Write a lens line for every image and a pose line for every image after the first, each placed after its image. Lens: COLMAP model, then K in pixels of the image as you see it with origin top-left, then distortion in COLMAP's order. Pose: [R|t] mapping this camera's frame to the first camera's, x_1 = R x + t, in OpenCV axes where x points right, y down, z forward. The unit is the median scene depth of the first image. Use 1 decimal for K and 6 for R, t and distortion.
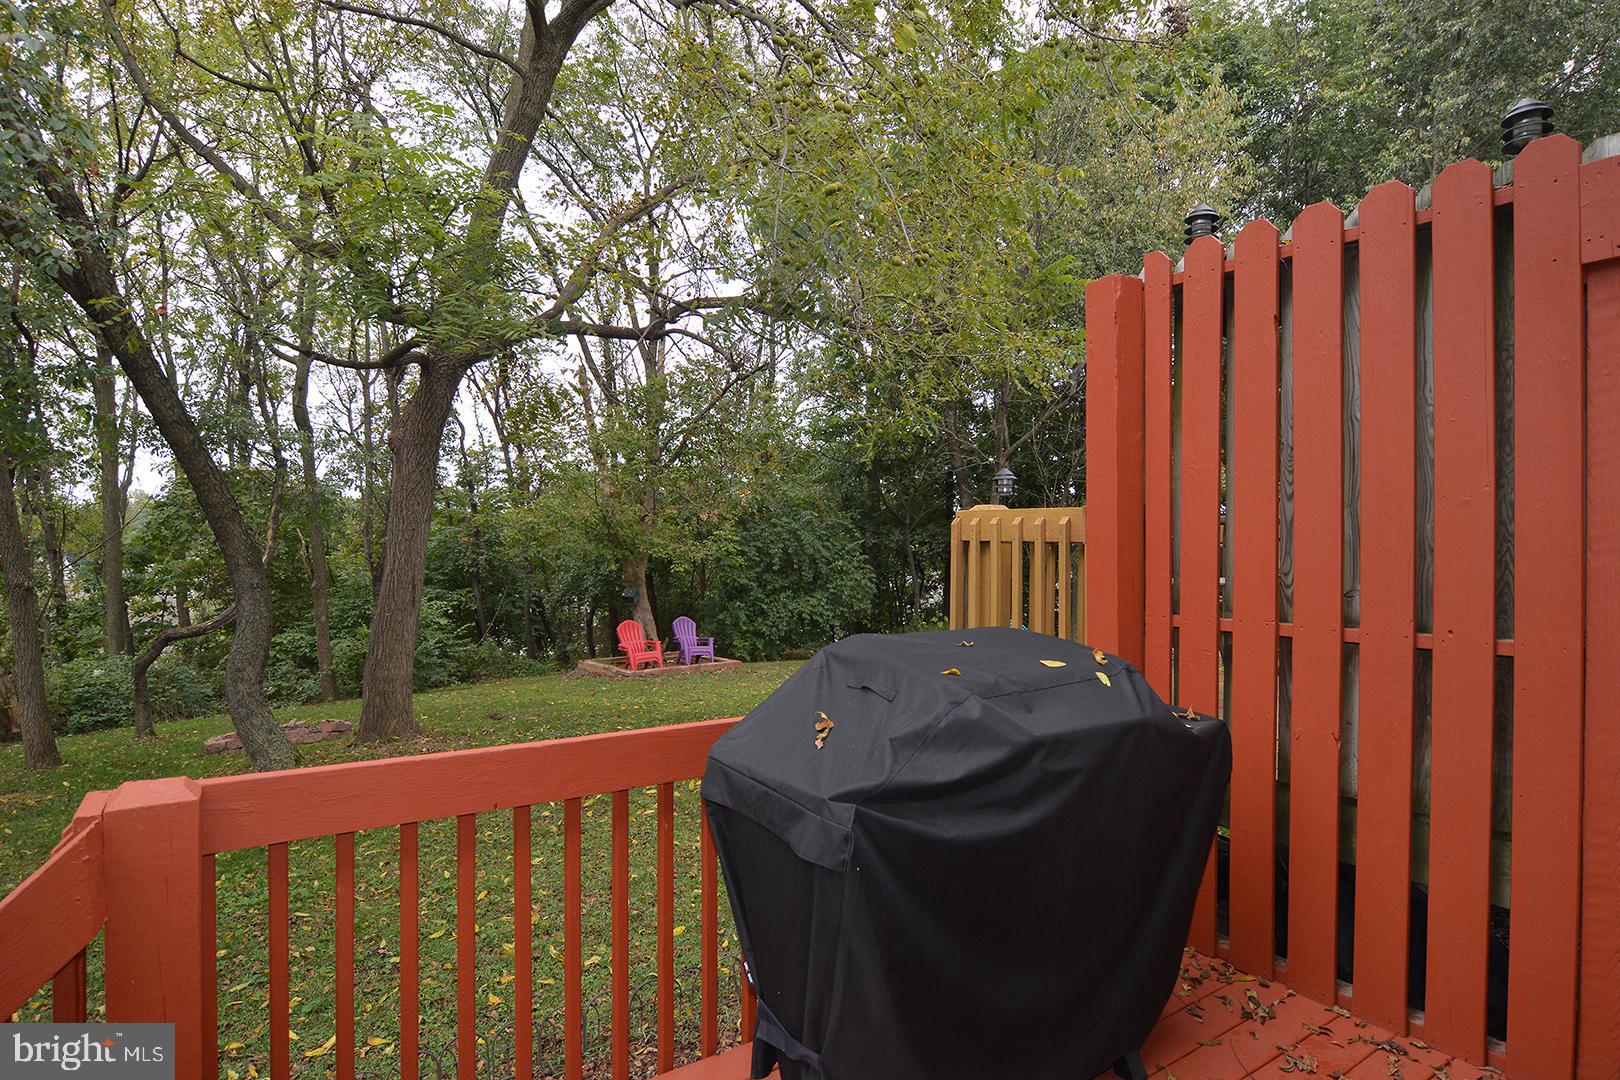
lens RADIAL K [[880.8, 0, 804.5], [0, 880.8, 548.4], [0, 0, 1]] dist [-0.004826, -0.011904]
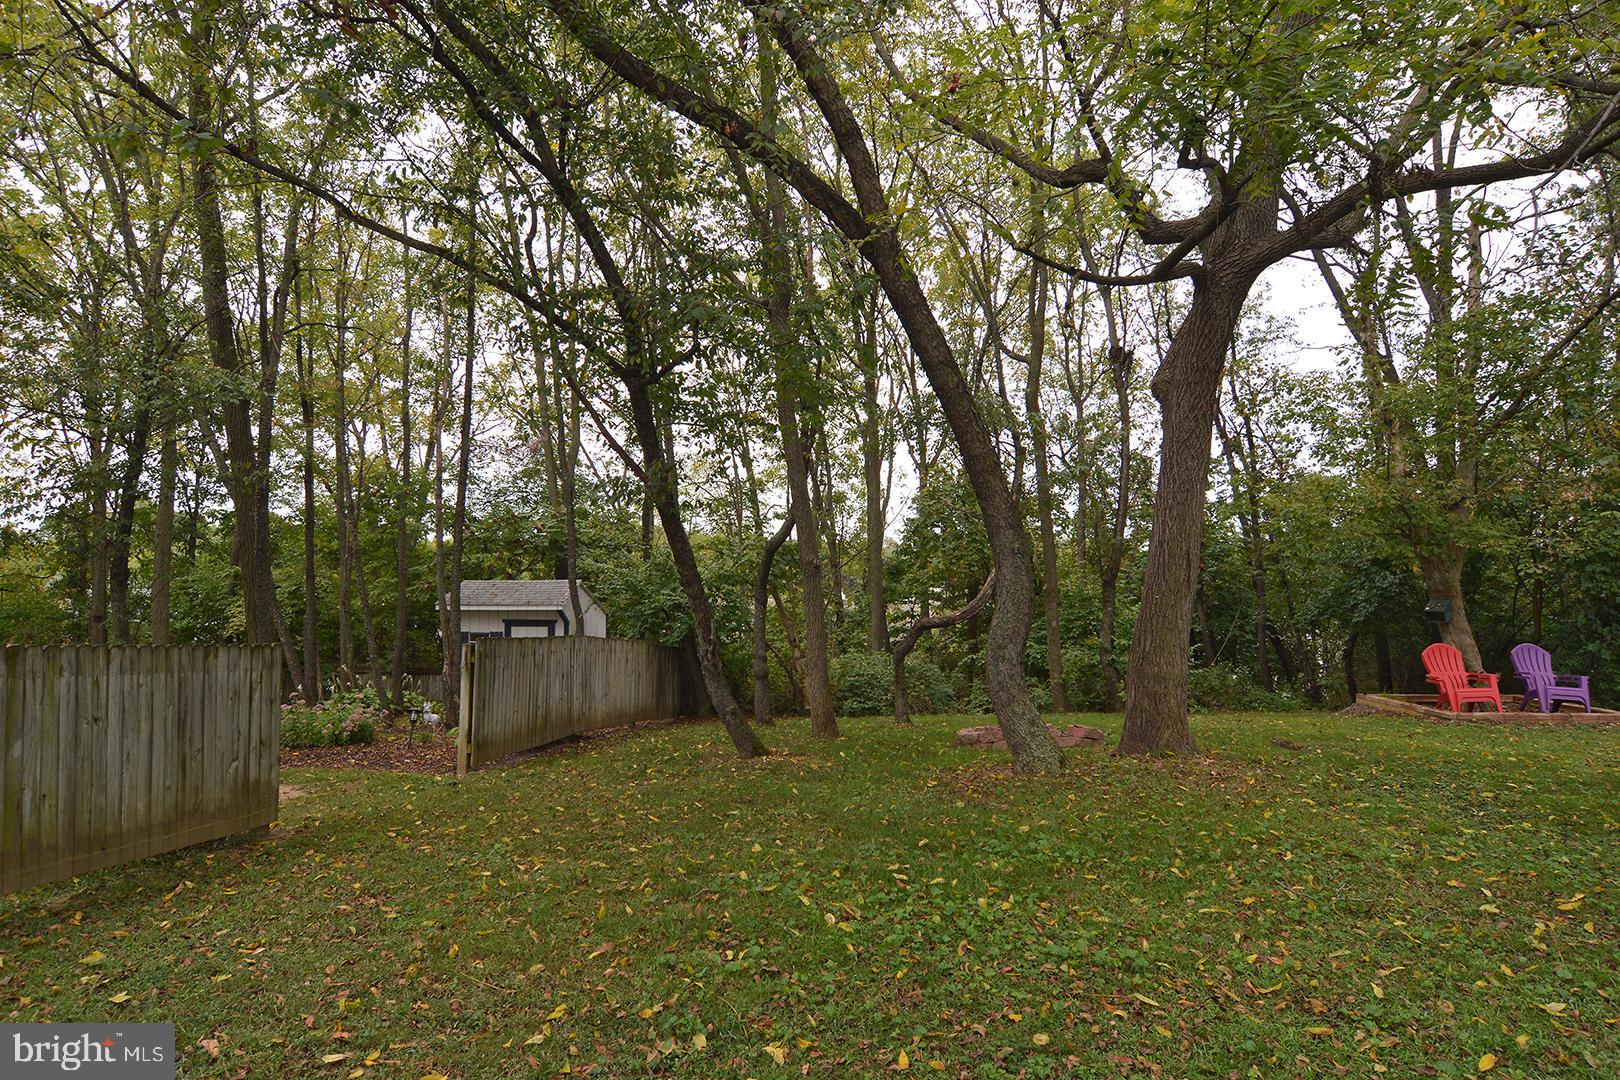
lens RADIAL K [[880.8, 0, 804.5], [0, 880.8, 548.4], [0, 0, 1]] dist [-0.004826, -0.011904]
pose [[0.734752, -0.021548, -0.677993, -0.097443], [-0.008408, 0.999129, -0.040867, 0.039117], [0.678284, 0.035728, 0.733931, 0.113082]]
